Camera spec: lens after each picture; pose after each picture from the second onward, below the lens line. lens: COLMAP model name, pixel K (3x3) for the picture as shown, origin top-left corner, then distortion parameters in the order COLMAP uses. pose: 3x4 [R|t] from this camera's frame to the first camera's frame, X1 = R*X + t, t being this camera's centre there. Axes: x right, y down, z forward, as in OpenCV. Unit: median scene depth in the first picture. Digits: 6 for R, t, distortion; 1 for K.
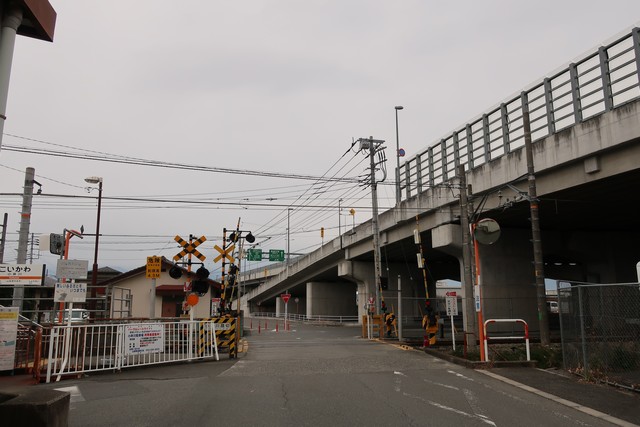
lens RADIAL K [[501.2, 0, 319.7], [0, 501.2, 214.2], [0, 0, 1]] dist [-0.003876, -0.001178]
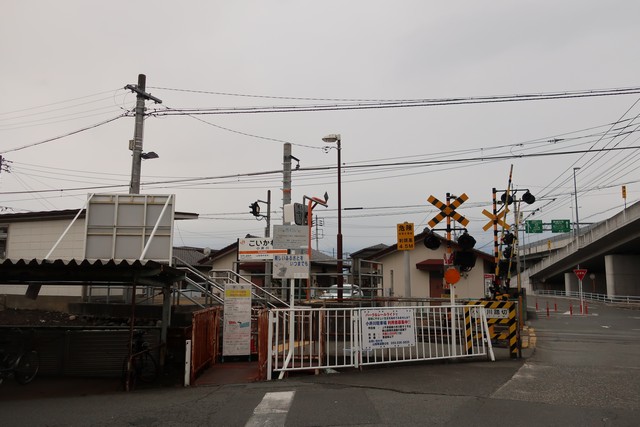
lens RADIAL K [[501.2, 0, 322.1], [0, 501.2, 214.9], [0, 0, 1]] dist [-0.003876, -0.001178]
pose [[0.862855, -0.057377, -0.502185, -0.017587], [0.081724, 0.996300, 0.026585, 0.018627], [0.498802, -0.063980, 0.864352, 0.110743]]
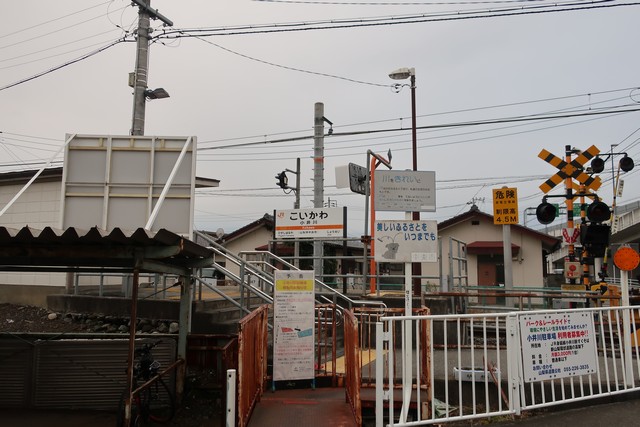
lens RADIAL K [[501.2, 0, 323.7], [0, 501.2, 212.4], [0, 0, 1]] dist [-0.003876, -0.001178]
pose [[0.860285, -0.044511, -0.507867, -0.104361], [0.081281, 0.995414, 0.050443, 0.032099], [0.503293, -0.084675, 0.859957, 0.181687]]
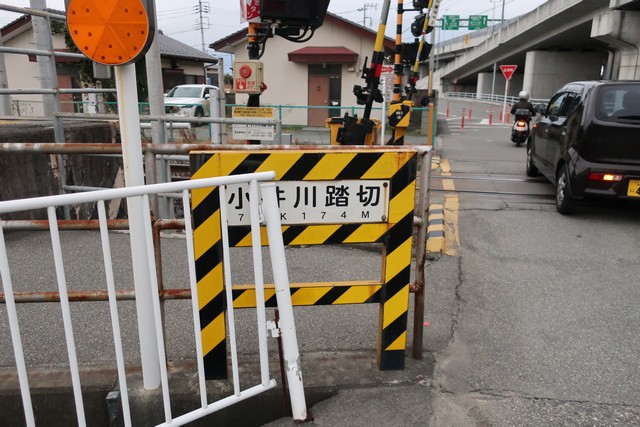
lens RADIAL K [[501.2, 0, 325.9], [0, 501.2, 212.2], [0, 0, 1]] dist [-0.003876, -0.001178]
pose [[0.937546, 0.098292, -0.333685, -0.059892], [0.050348, 0.910806, 0.409754, 0.067276], [0.344197, -0.400964, 0.848974, 0.360167]]
